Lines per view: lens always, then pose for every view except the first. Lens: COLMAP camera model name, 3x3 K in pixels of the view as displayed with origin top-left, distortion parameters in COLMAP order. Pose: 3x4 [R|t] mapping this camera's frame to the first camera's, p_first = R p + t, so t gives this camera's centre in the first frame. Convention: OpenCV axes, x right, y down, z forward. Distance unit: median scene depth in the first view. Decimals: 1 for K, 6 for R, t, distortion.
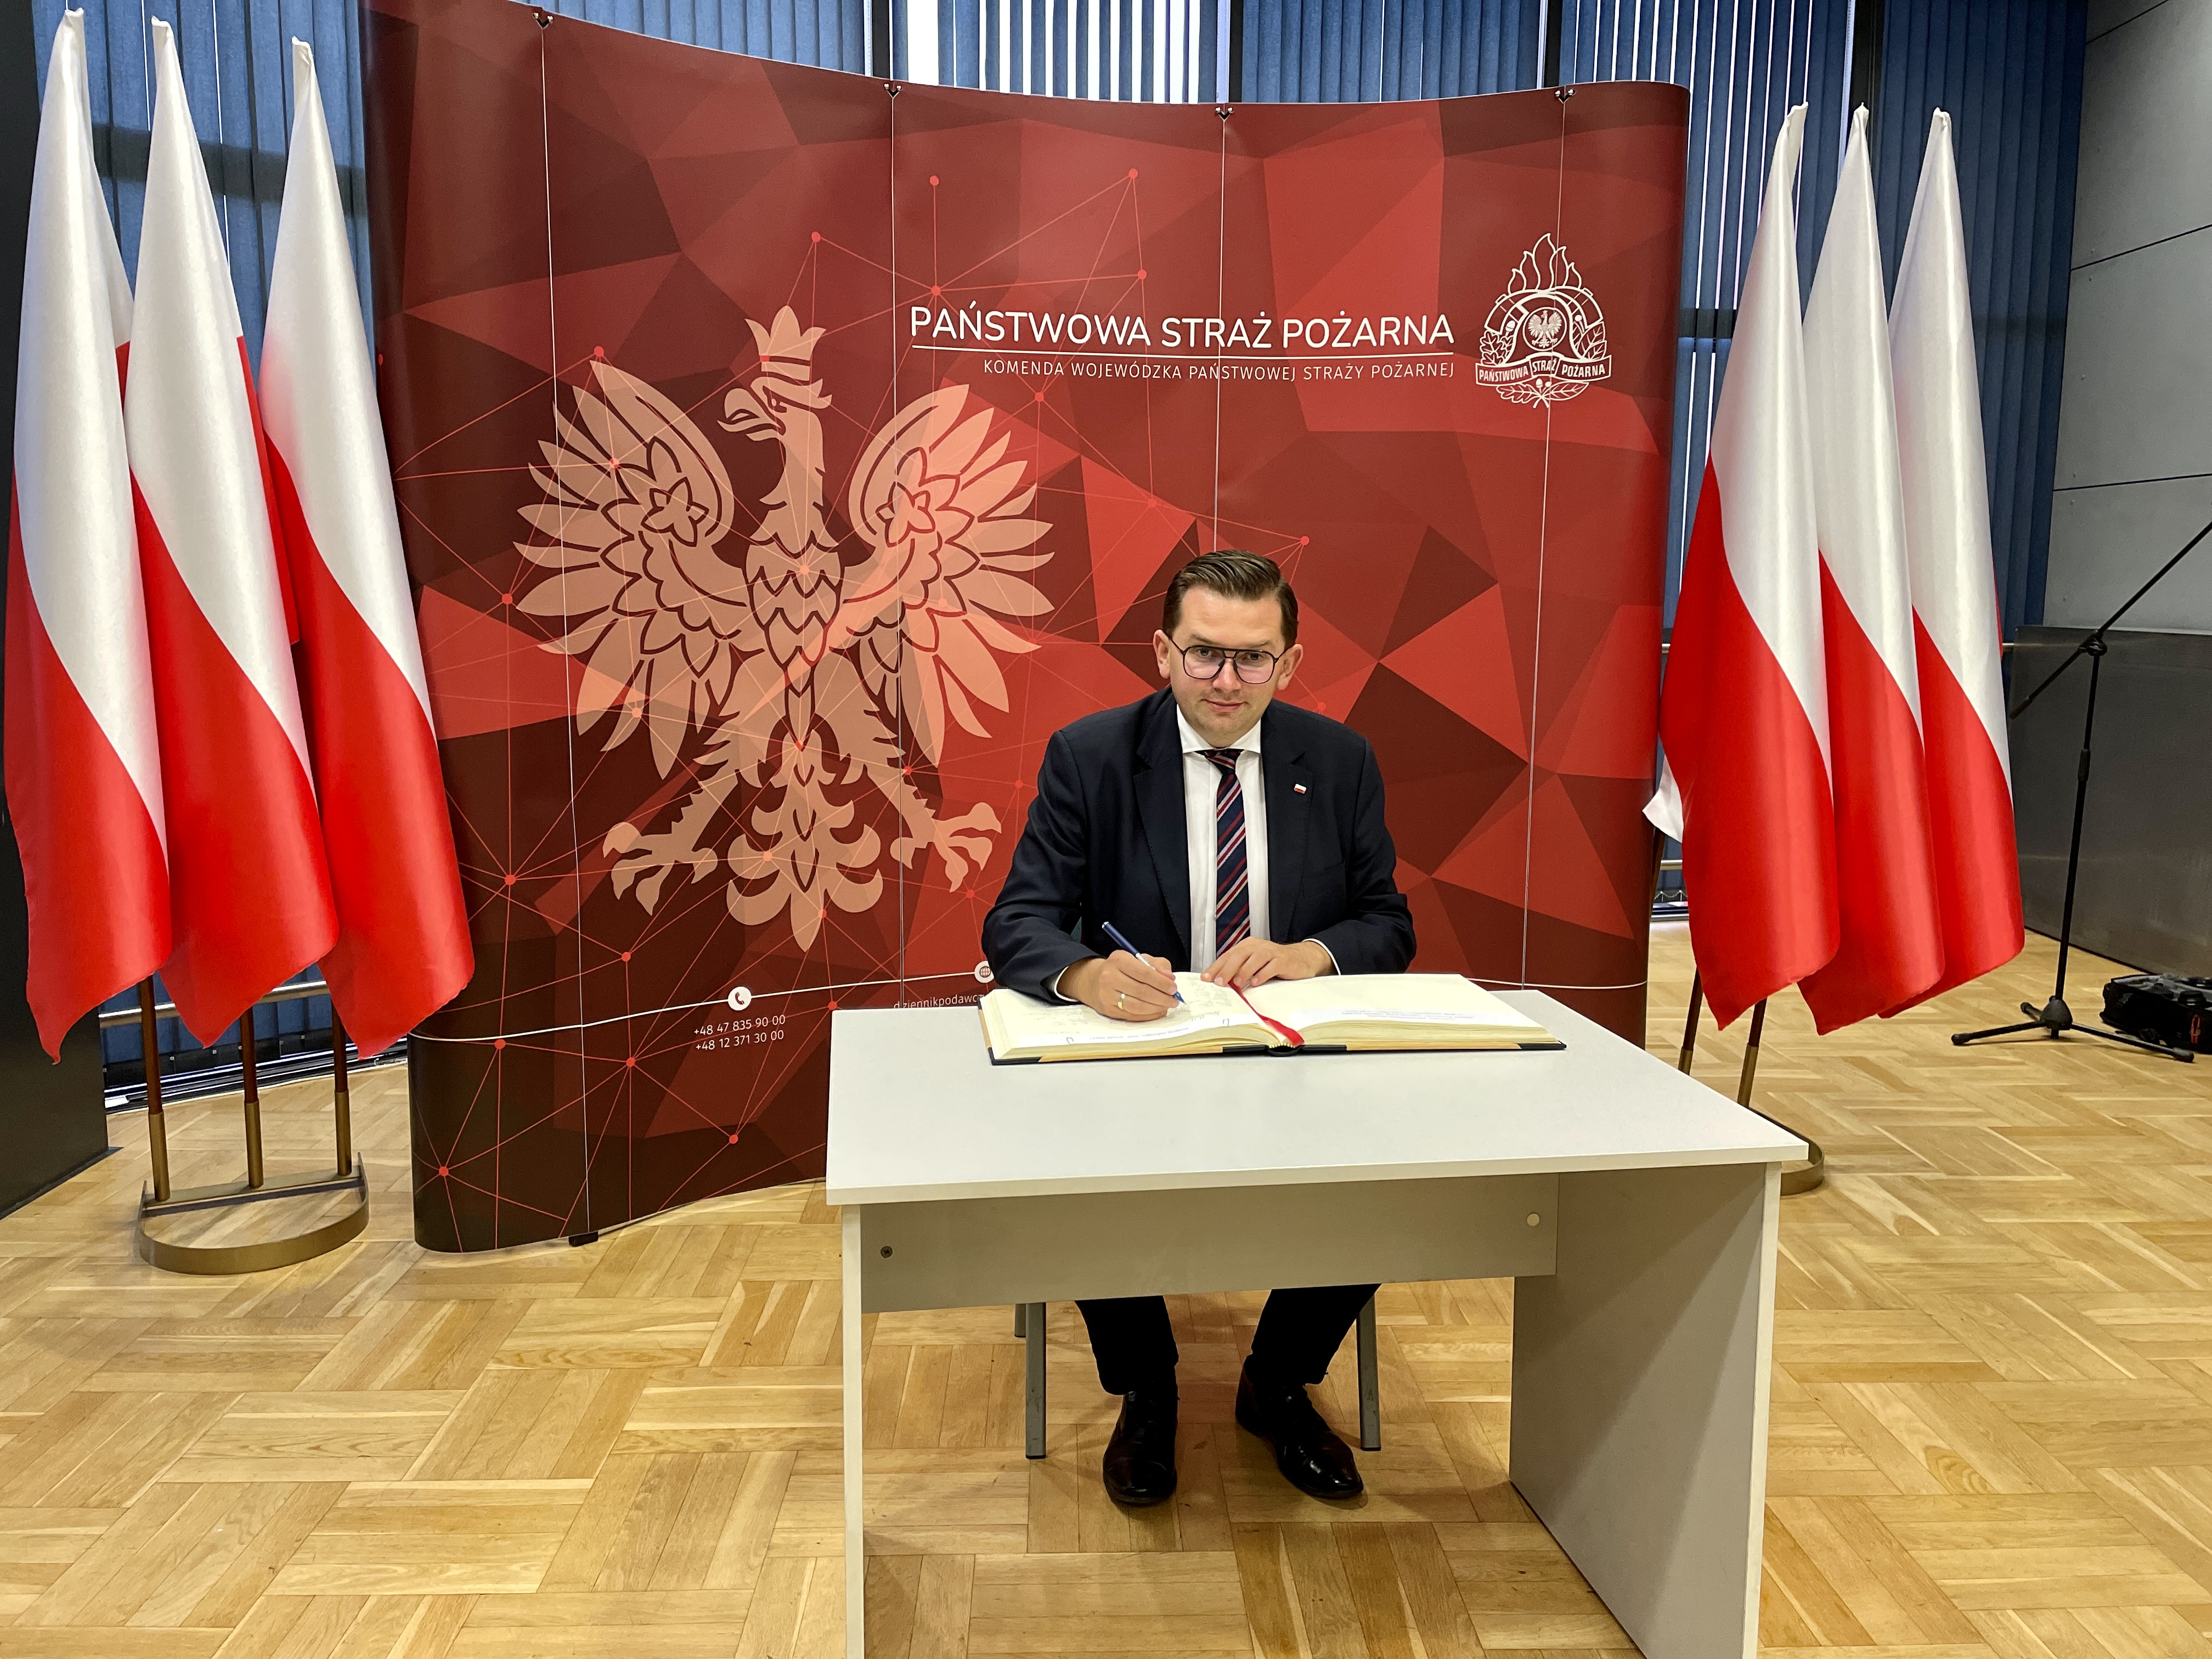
lens RADIAL K [[1655.2, 0, 1120.8], [0, 1655.2, 835.0], [0, 0, 1]] dist [0.073228, -0.074583]
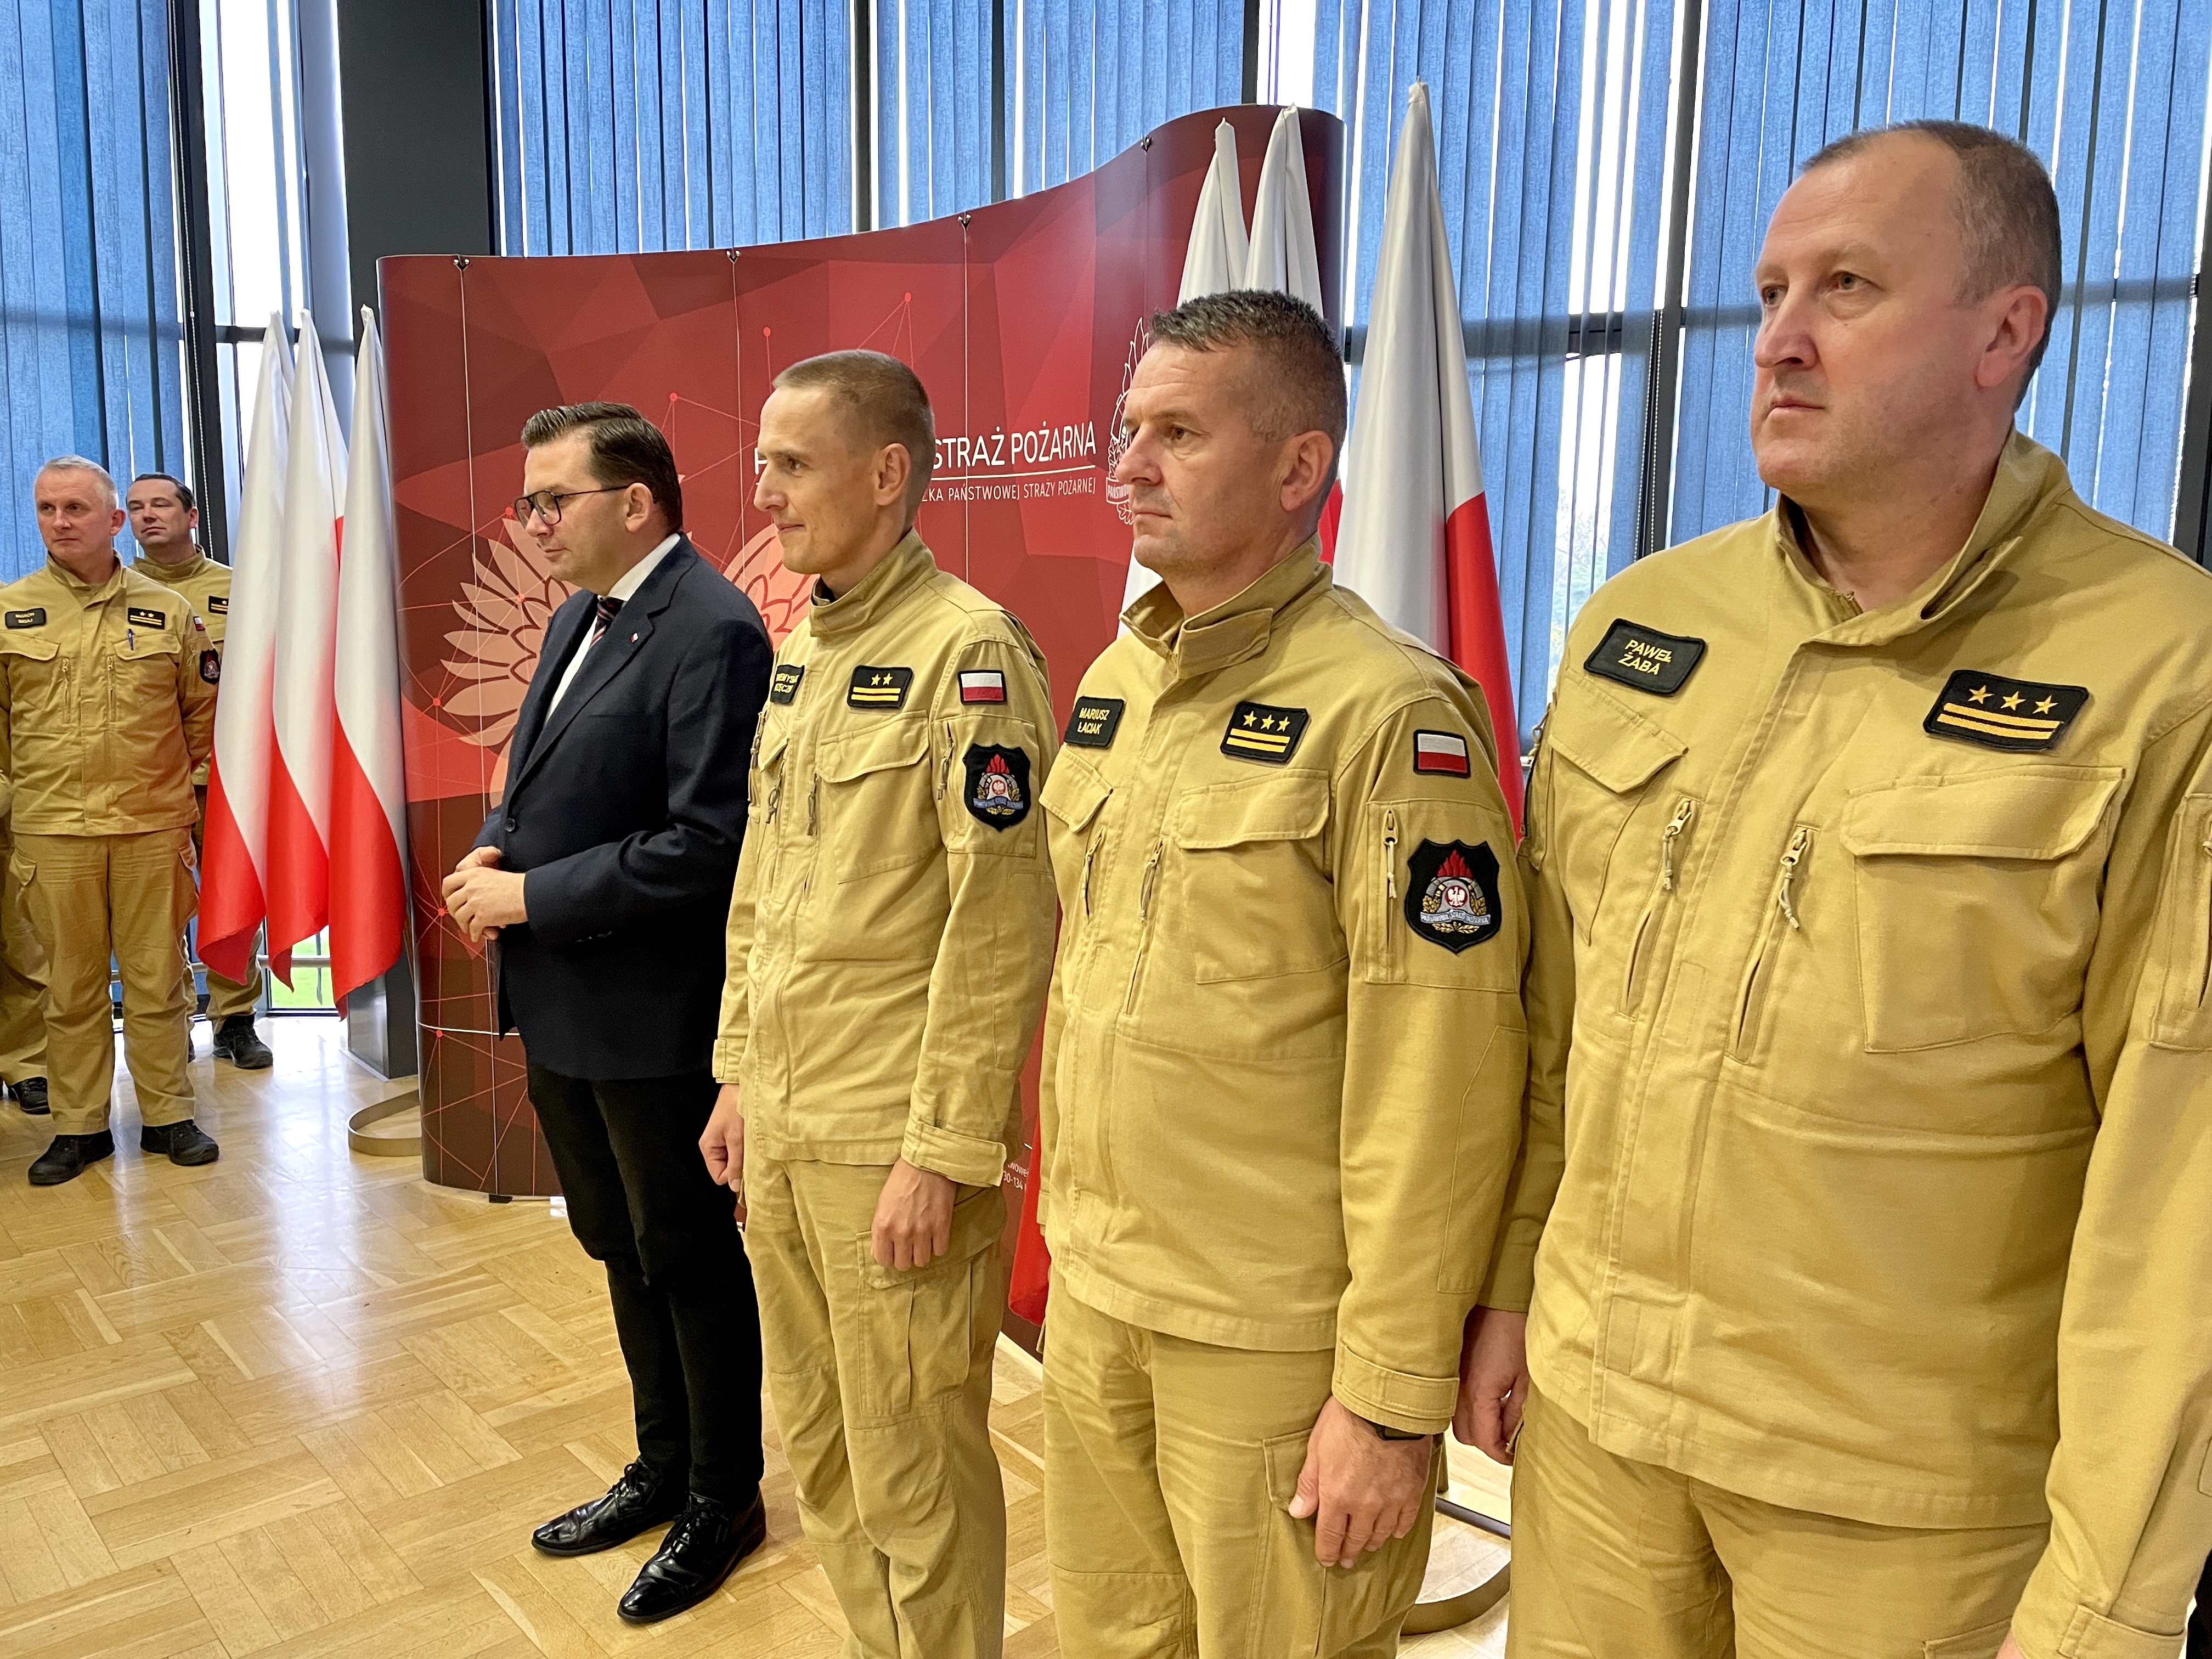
lens RADIAL K [[1655.2, 0, 1045.0], [0, 1655.2, 846.9], [0, 0, 1]] dist [0.073228, -0.074583]
pose [[0.663541, 0.119519, -0.738531, 0.831841], [-0.117794, 0.991534, 0.054630, -0.138073], [0.738808, 0.050745, 0.672002, 0.416057]]
